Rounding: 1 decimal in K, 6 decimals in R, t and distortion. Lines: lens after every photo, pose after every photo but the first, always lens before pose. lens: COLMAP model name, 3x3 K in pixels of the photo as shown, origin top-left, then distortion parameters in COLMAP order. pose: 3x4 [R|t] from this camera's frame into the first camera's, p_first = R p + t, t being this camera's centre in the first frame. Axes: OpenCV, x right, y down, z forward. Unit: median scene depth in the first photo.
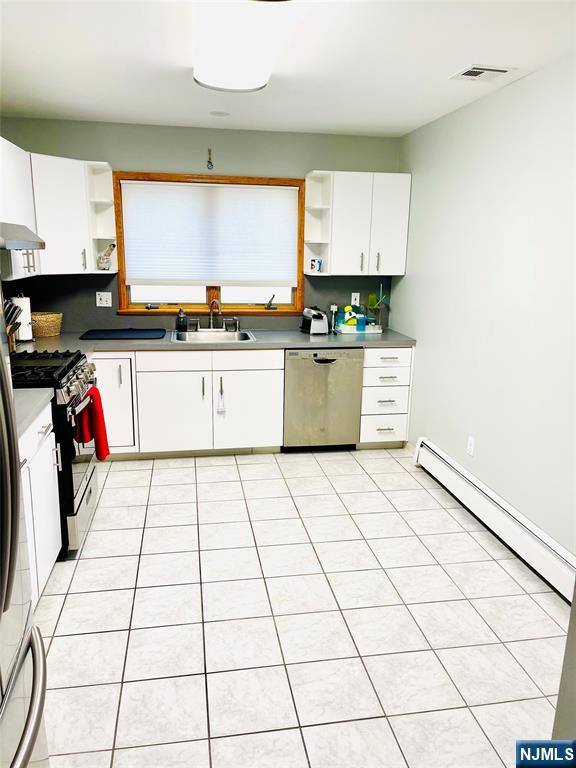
lens RADIAL K [[576.2, 0, 288.0], [0, 576.2, 384.0], [0, 0, 1]] dist [0.088880, -0.124091]
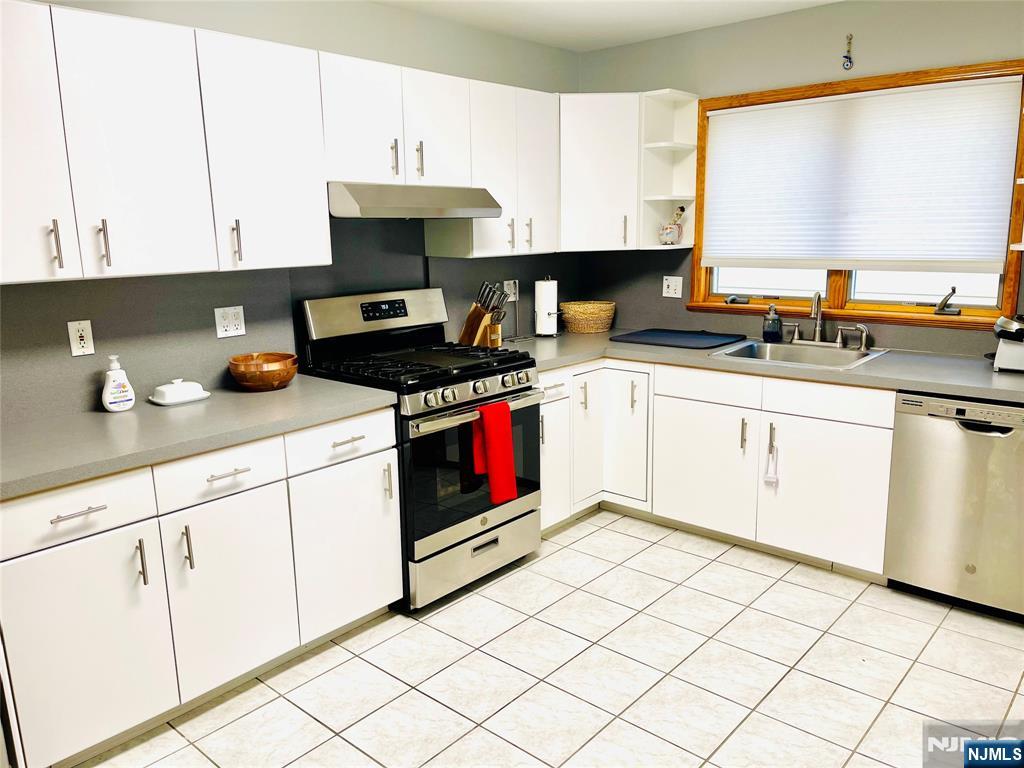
lens RADIAL K [[768.3, 0, 512.0], [0, 768.3, 384.0], [0, 0, 1]] dist [0.088880, -0.124091]
pose [[0.633002, 0.129269, -0.763281, 0.286815], [-0.148779, 0.987894, 0.043924, -0.042888], [0.759719, 0.085756, 0.644572, 0.268167]]
